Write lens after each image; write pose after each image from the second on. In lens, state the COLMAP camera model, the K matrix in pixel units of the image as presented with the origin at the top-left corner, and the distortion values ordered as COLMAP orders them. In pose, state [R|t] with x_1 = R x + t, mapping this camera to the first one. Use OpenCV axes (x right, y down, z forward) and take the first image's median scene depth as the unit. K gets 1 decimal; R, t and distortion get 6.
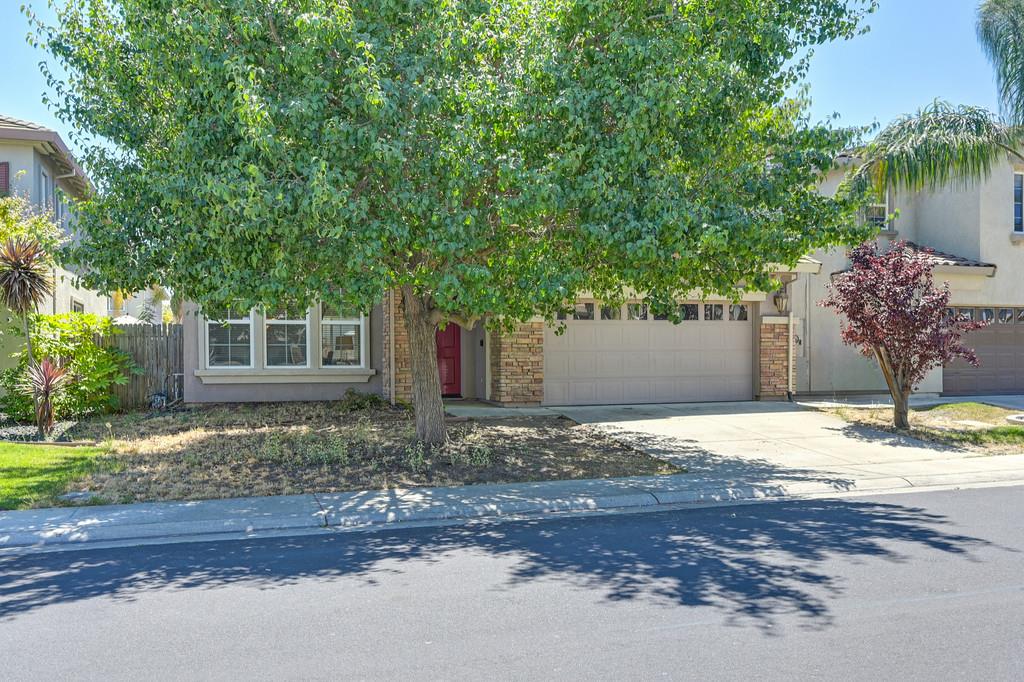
lens RADIAL K [[883.8, 0, 527.9], [0, 883.8, 365.5], [0, 0, 1]] dist [-0.009738, 0.011869]
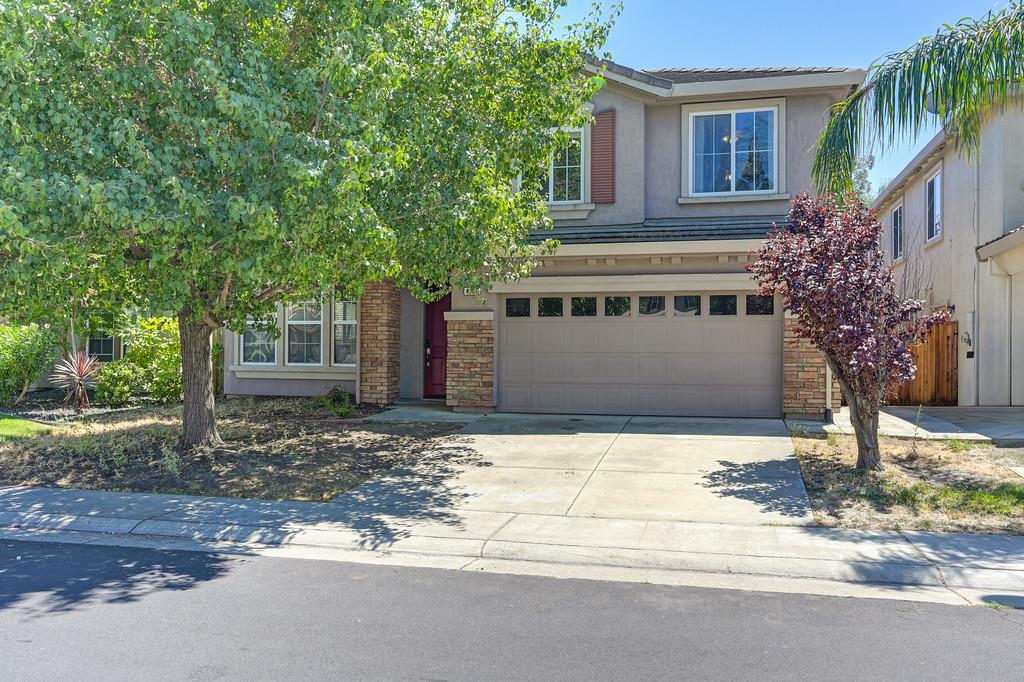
lens RADIAL K [[834.6, 0, 523.7], [0, 834.6, 346.4], [0, 0, 1]] dist [0.001088, 0.001296]
pose [[0.844888, 0.006717, -0.534901, 0.571789], [-0.016090, 0.999788, -0.012861, -0.012855], [0.534701, 0.019473, 0.844817, 0.329984]]
